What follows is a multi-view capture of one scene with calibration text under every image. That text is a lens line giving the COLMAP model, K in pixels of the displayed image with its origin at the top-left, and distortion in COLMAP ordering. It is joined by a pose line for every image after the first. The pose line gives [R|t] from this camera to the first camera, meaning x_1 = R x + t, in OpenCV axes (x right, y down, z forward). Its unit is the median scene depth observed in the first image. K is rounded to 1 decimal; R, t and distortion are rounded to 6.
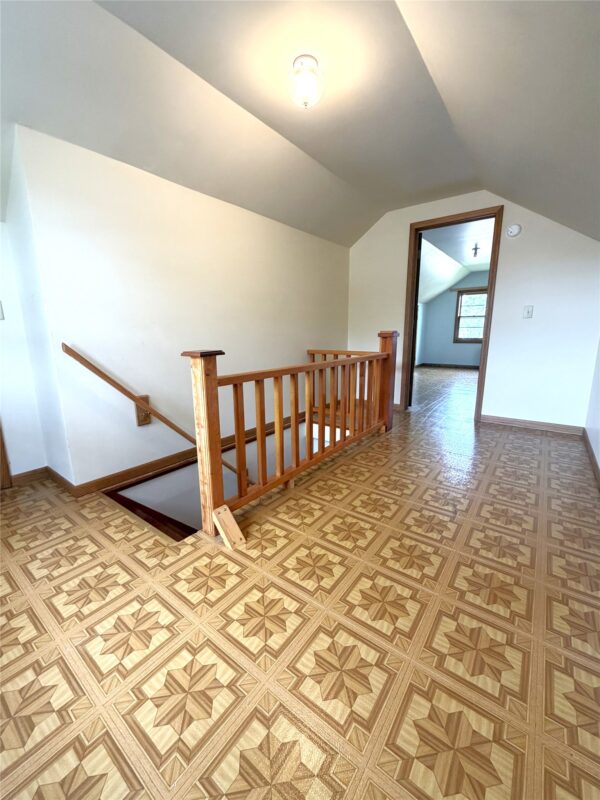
lens RADIAL K [[313.1, 0, 300.0], [0, 313.1, 400.0], [0, 0, 1]] dist [0.001563, 0.001208]
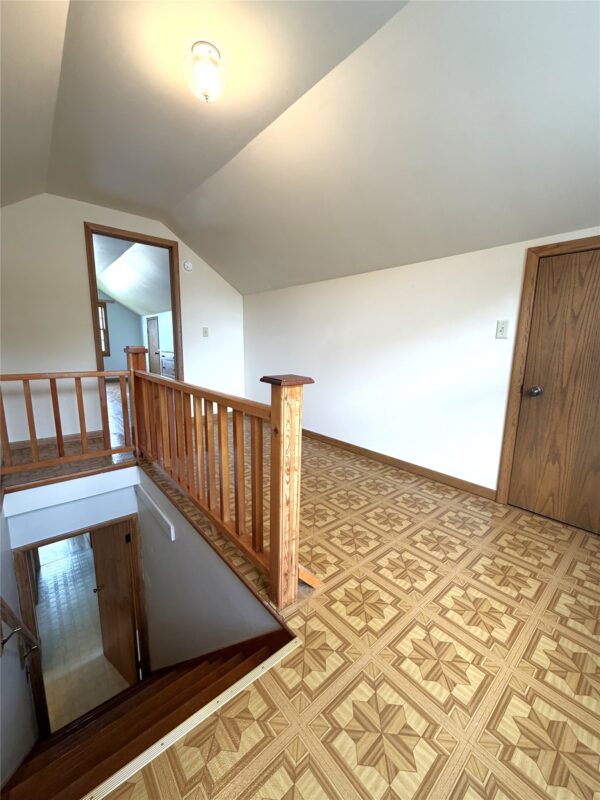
lens RADIAL K [[313.1, 0, 300.0], [0, 313.1, 400.0], [0, 0, 1]] dist [0.001563, 0.001208]
pose [[0.243437, -0.156934, 0.957136, -1.248332], [0.196190, 0.974392, 0.109865, -0.201003], [-0.949867, 0.161035, 0.267992, 0.884499]]
